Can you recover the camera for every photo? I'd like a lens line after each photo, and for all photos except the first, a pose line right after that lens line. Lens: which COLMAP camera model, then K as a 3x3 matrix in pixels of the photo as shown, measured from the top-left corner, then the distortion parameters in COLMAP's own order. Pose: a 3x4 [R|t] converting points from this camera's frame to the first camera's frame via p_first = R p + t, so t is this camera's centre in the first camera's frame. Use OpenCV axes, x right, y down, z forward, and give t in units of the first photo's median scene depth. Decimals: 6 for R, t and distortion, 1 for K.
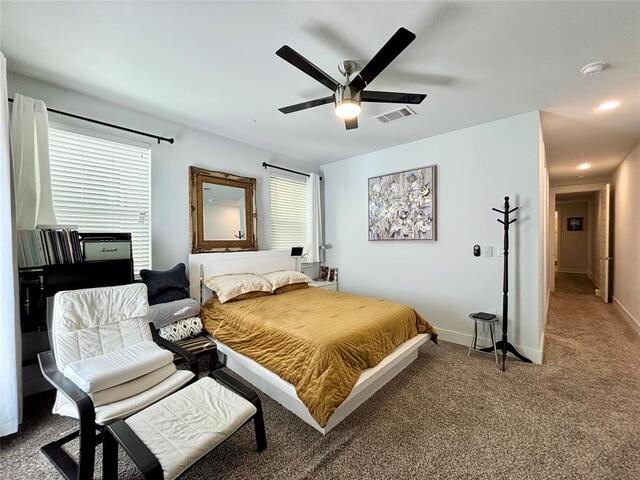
lens RADIAL K [[257.8, 0, 323.0], [0, 257.8, 239.0], [0, 0, 1]] dist [0.000026, -0.000197]
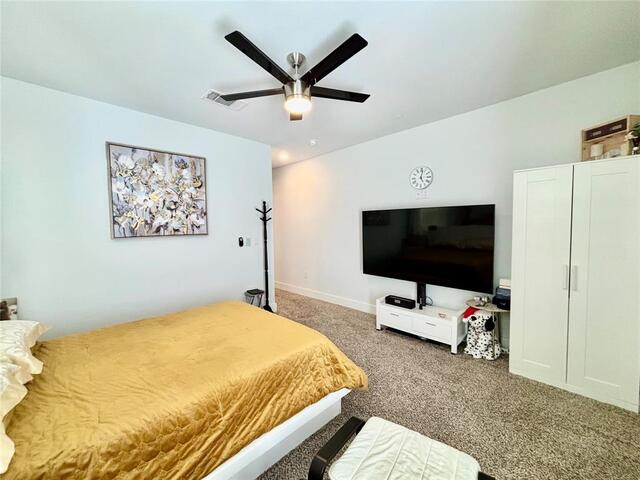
lens RADIAL K [[257.8, 0, 319.0], [0, 257.8, 236.6], [0, 0, 1]] dist [0.000026, -0.000197]
pose [[0.048861, -0.036124, 0.998152, -0.499364], [0.020108, 0.999179, 0.035176, -0.012236], [-0.998603, 0.018352, 0.049547, 0.482964]]
